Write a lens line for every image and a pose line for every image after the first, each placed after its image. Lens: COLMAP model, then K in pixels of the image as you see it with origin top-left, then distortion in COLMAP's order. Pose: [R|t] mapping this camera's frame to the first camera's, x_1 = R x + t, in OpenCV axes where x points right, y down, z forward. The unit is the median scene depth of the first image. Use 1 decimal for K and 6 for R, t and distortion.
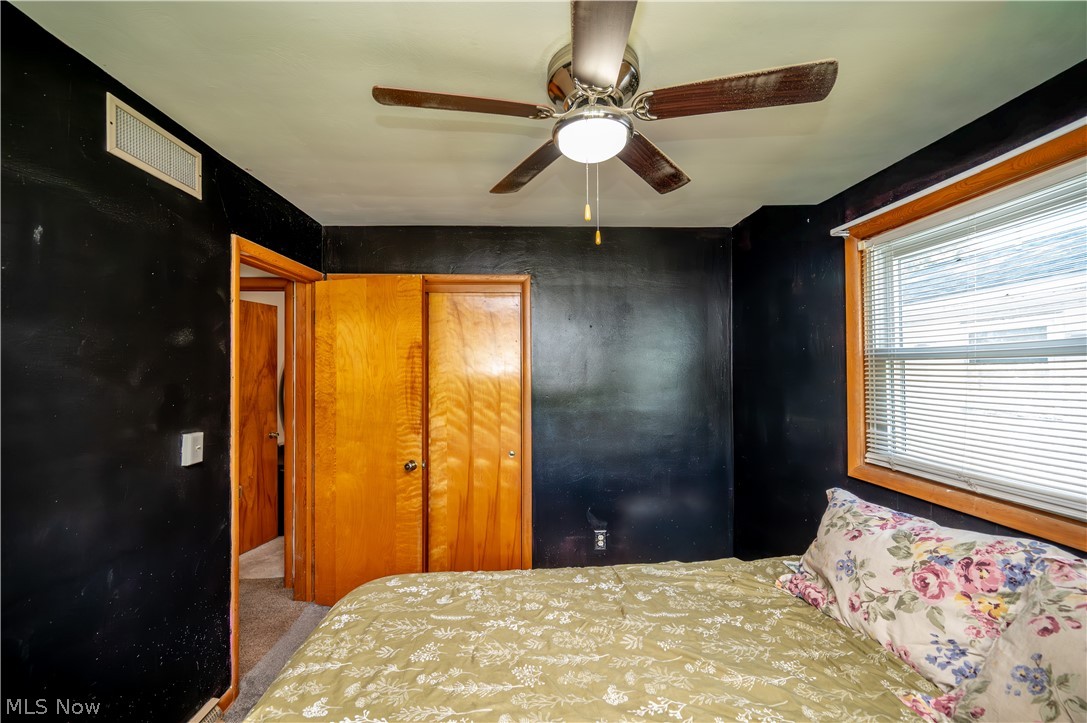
lens RADIAL K [[437.3, 0, 547.0], [0, 437.3, 363.7], [0, 0, 1]] dist [0.001794, -0.001514]
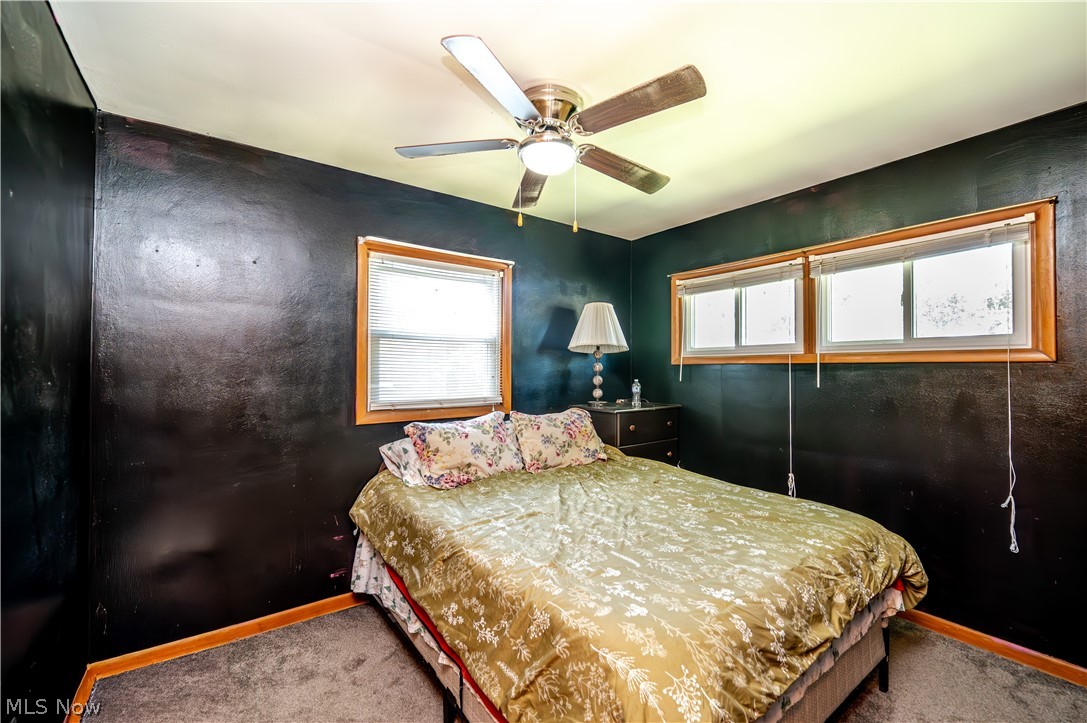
lens RADIAL K [[437.3, 0, 544.8], [0, 437.3, 365.2], [0, 0, 1]] dist [0.001794, -0.001514]
pose [[-0.552858, 0.013620, 0.833164, -1.045288], [-0.007447, 0.999746, -0.021284, 0.150061], [-0.833242, -0.017971, -0.552616, 1.850077]]
